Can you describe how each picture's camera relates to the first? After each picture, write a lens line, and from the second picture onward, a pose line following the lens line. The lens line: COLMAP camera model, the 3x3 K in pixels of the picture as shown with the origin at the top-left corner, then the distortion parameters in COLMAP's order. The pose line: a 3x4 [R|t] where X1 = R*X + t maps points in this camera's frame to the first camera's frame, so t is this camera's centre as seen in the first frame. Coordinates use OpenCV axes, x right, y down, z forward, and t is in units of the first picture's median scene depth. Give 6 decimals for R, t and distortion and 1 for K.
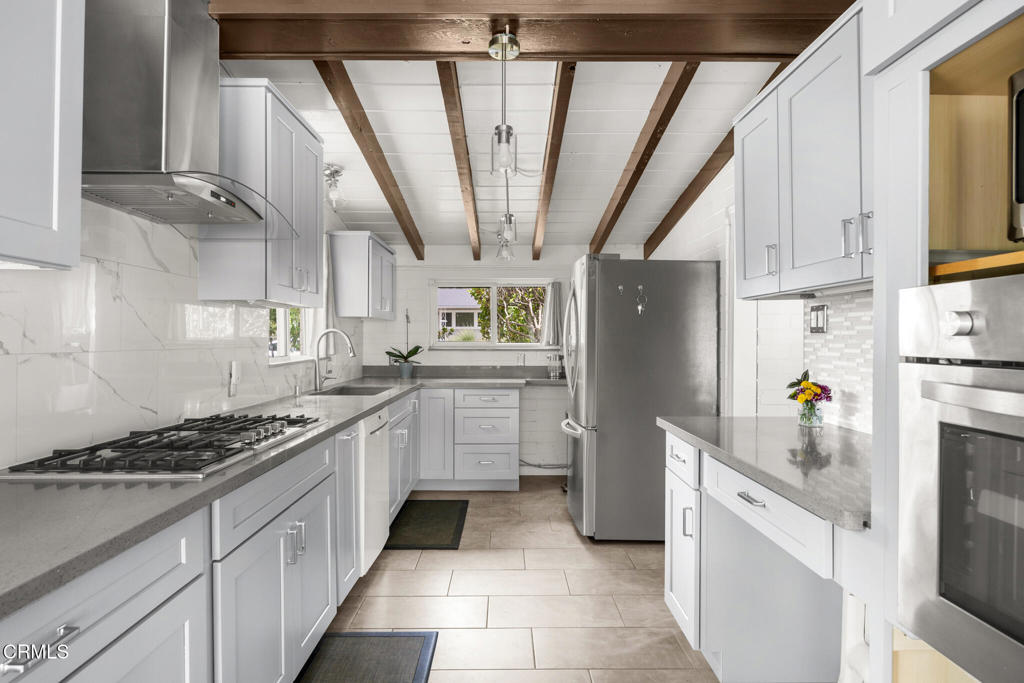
lens RADIAL K [[569.4, 0, 505.5], [0, 569.4, 341.5], [0, 0, 1]] dist [-0.006176, -0.000687]
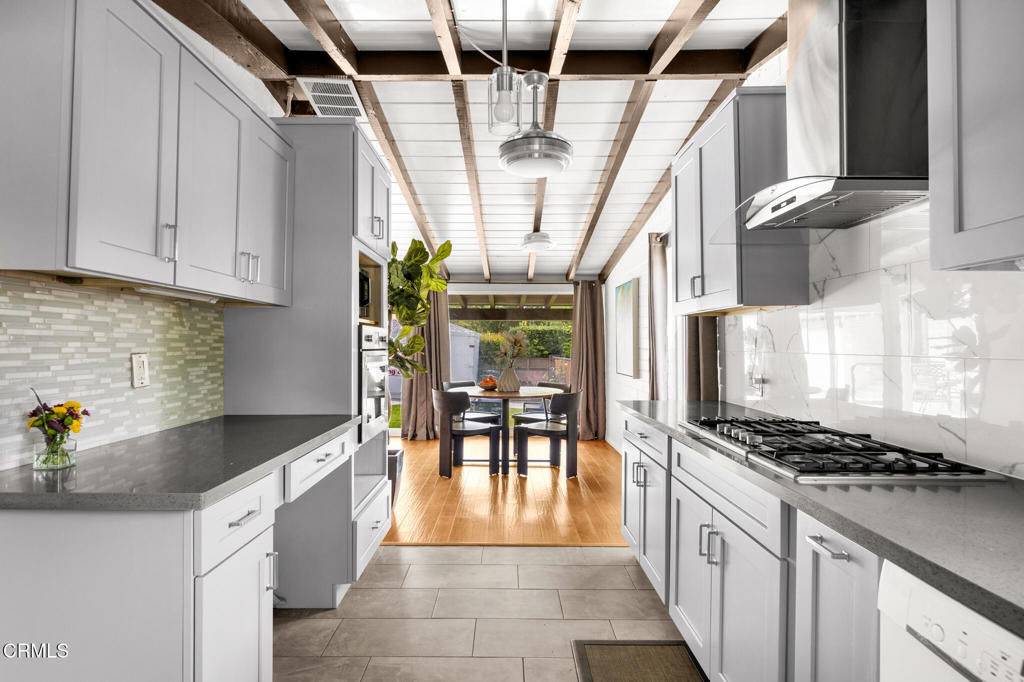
lens RADIAL K [[569.4, 0, 508.2], [0, 569.4, 337.2], [0, 0, 1]] dist [-0.006176, -0.000687]
pose [[-0.999991, -0.003442, 0.002647, -0.006168], [-0.003468, 0.999946, -0.009797, -0.004753], [-0.002614, -0.009807, -0.999948, 1.790387]]
